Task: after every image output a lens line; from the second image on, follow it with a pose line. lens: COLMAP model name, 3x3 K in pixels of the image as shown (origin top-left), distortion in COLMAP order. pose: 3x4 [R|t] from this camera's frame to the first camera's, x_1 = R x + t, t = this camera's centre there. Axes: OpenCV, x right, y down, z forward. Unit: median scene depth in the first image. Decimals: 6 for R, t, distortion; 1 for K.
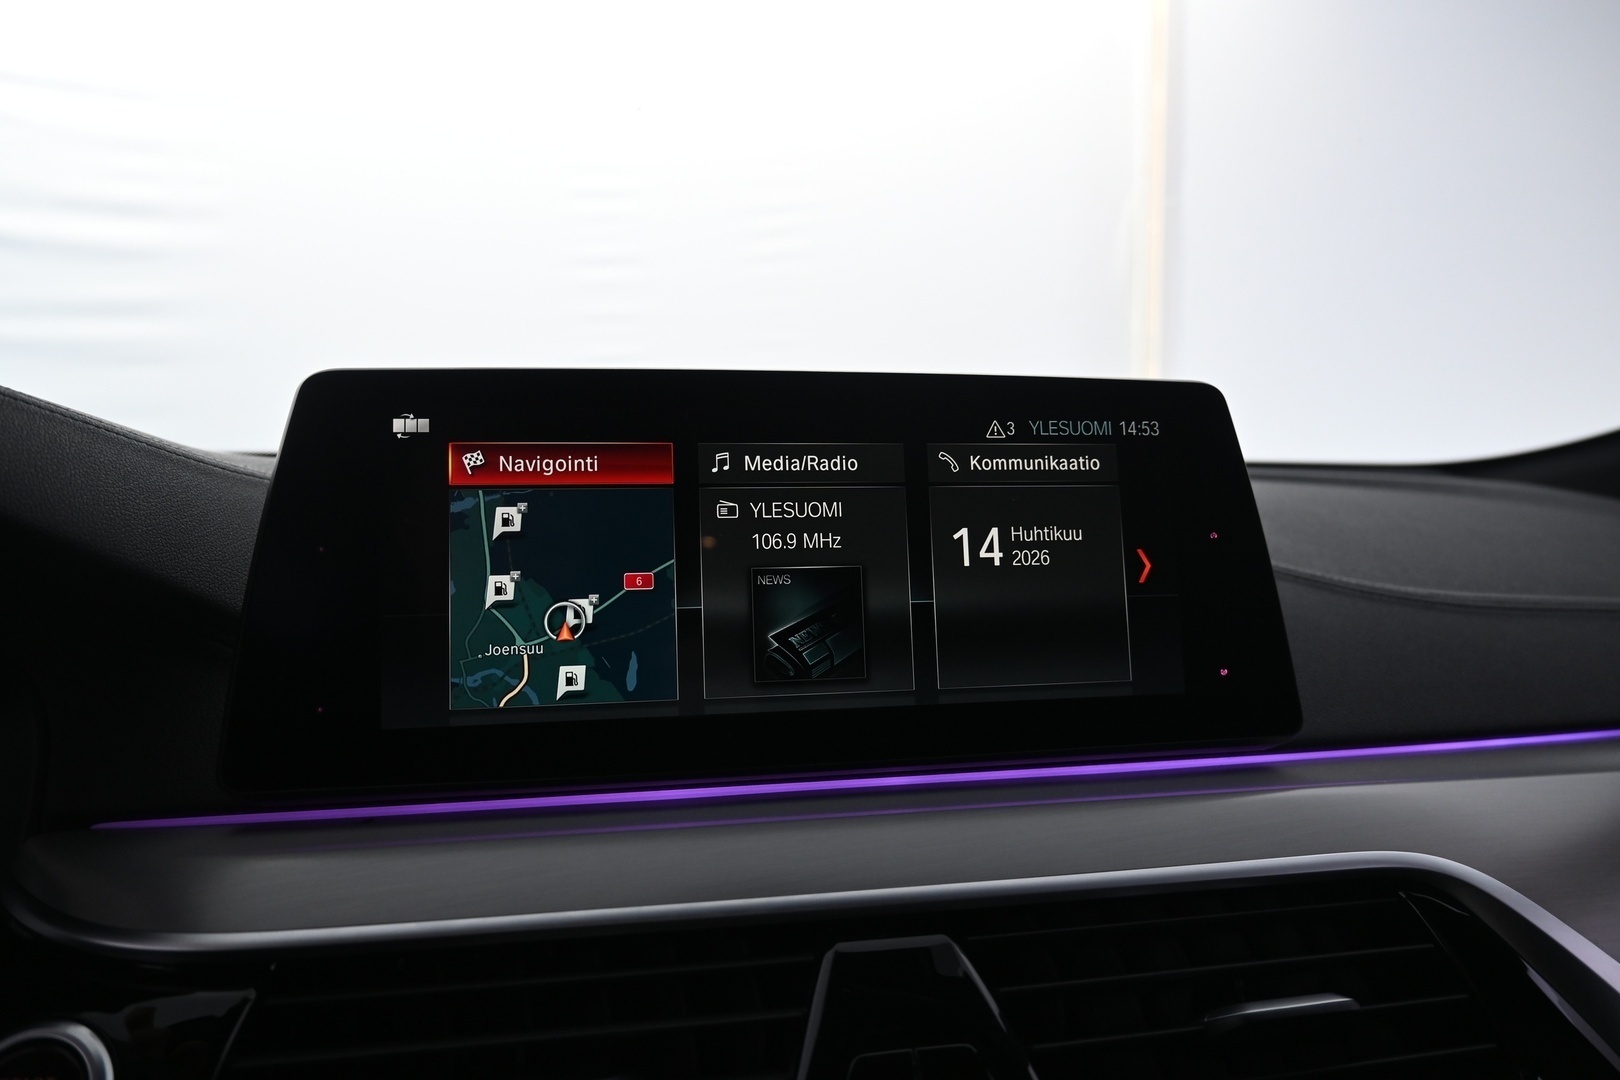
lens RADIAL K [[1127.9, 0, 792.9], [0, 1127.9, 541.3], [0, 0, 1]] dist [0.010028, -0.000796]
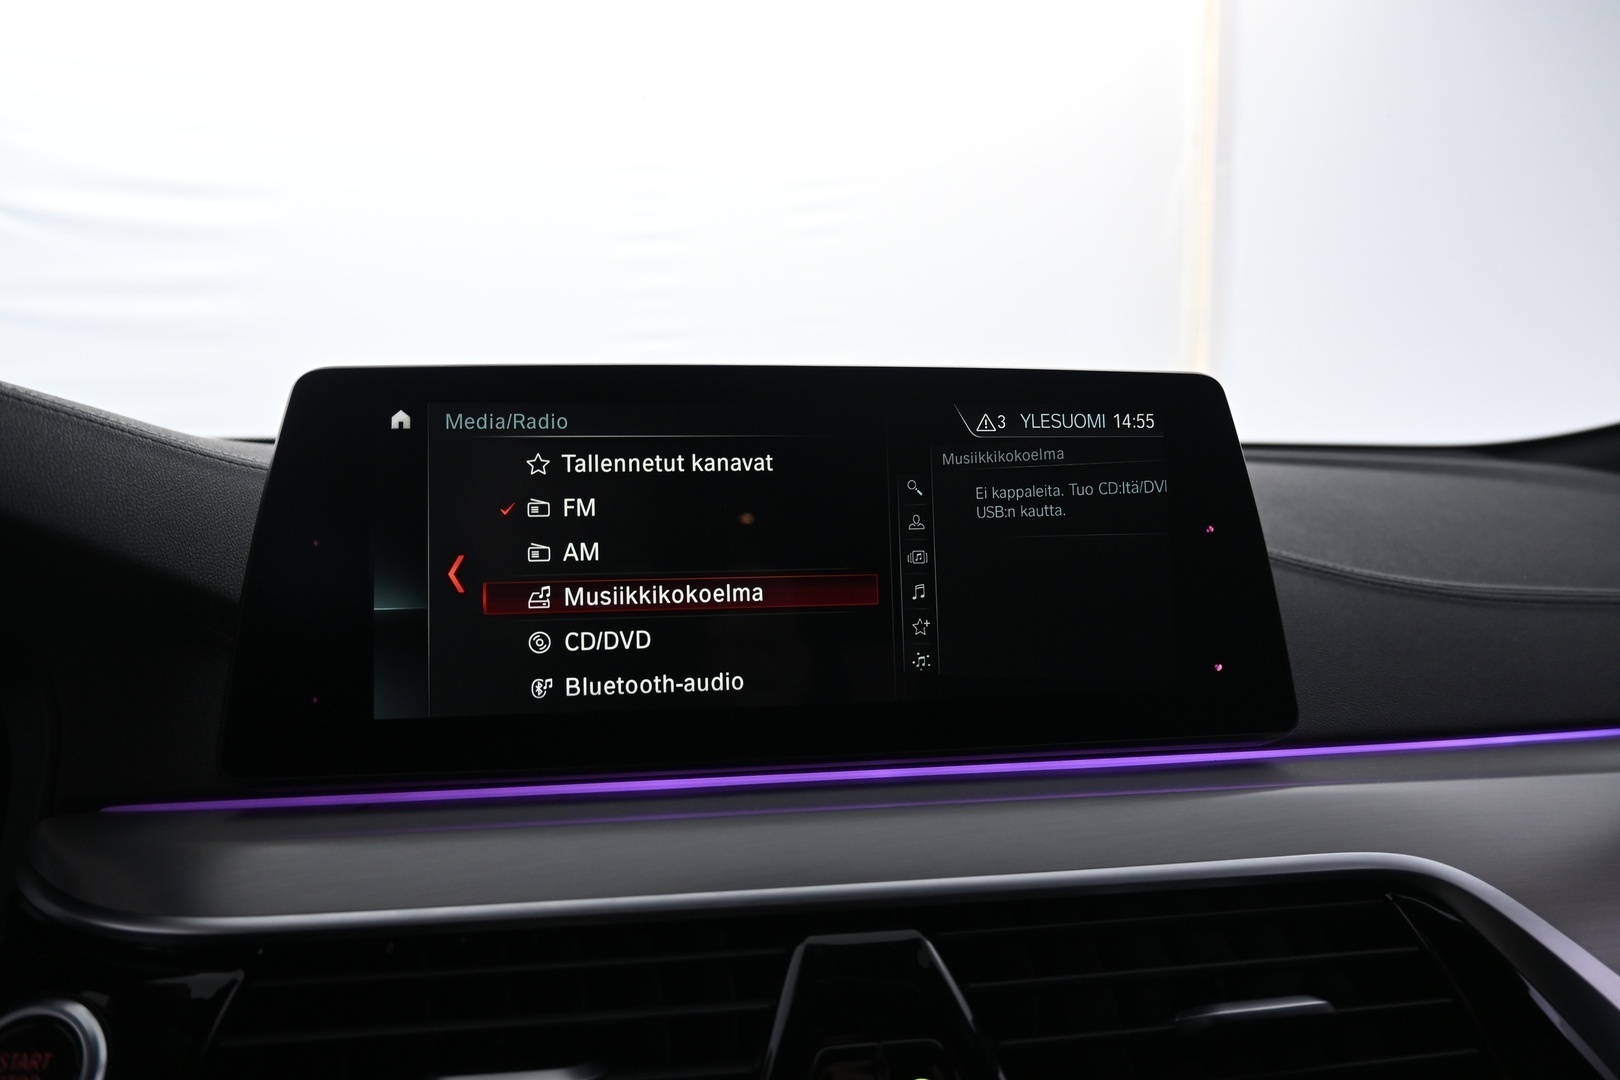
lens RADIAL K [[1127.9, 0, 797.9], [0, 1127.9, 539.8], [0, 0, 1]] dist [0.010028, -0.000796]
pose [[0.998906, 0.002706, -0.046695, 0.063730], [-0.001540, 0.999687, 0.024977, -0.021589], [0.046748, -0.024878, 0.998597, -0.002964]]
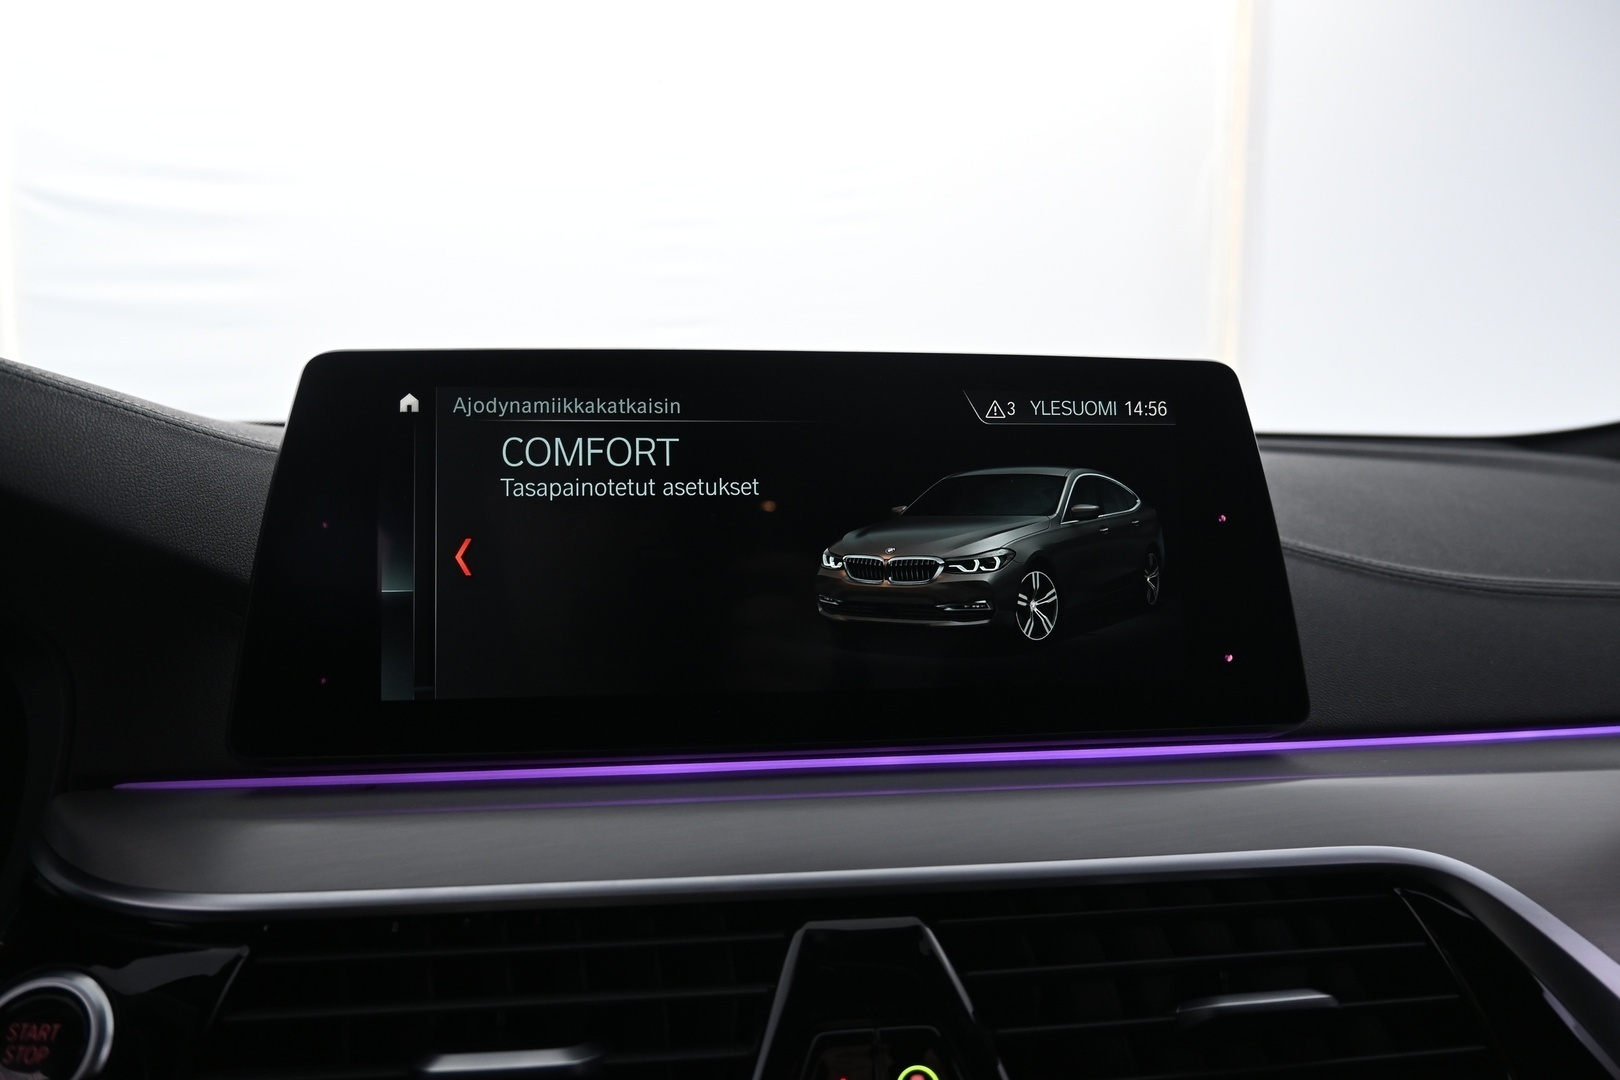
lens RADIAL K [[1127.9, 0, 799.2], [0, 1127.9, 540.4], [0, 0, 1]] dist [0.010028, -0.000796]
pose [[0.997531, 0.011052, -0.069349, 0.081993], [-0.008653, 0.999357, 0.034791, -0.018337], [0.069689, -0.034105, 0.996986, 0.000797]]
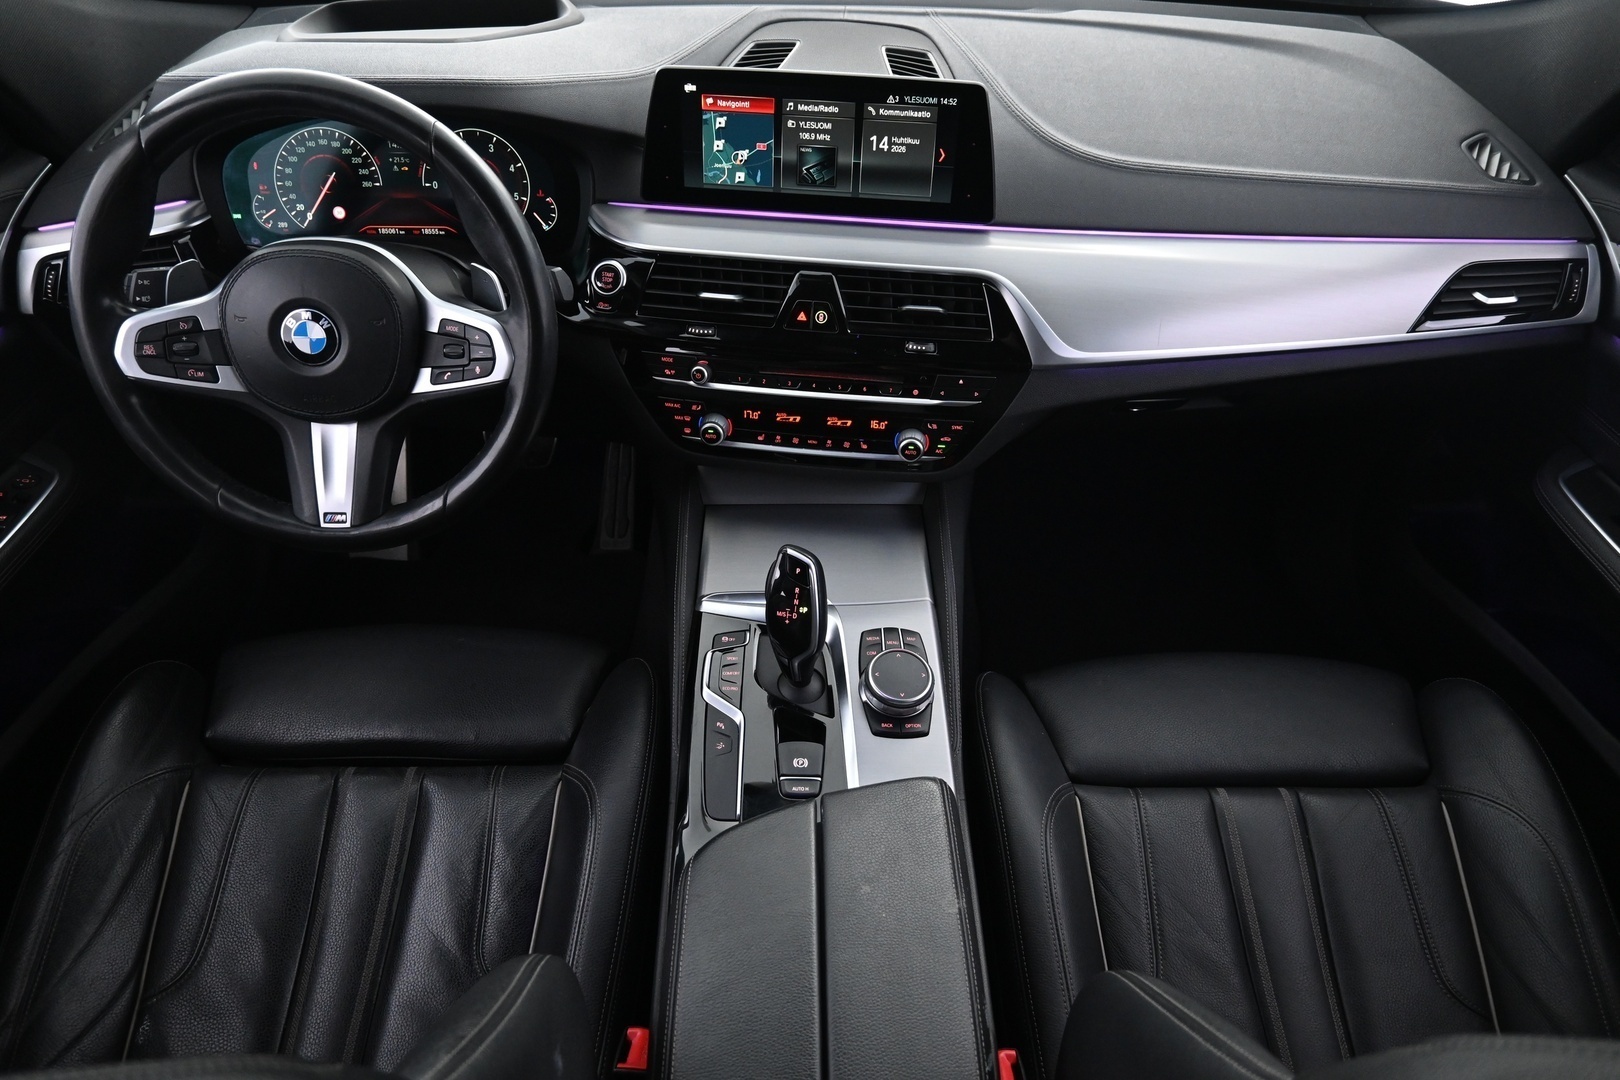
lens RADIAL K [[1127.9, 0, 794.8], [0, 1127.9, 547.7], [0, 0, 1]] dist [0.010028, -0.000796]
pose [[0.944287, 0.219450, -0.245285, 0.908100], [-0.024361, 0.789824, 0.612850, -0.952700], [0.328222, -0.572731, 0.751166, -1.830317]]
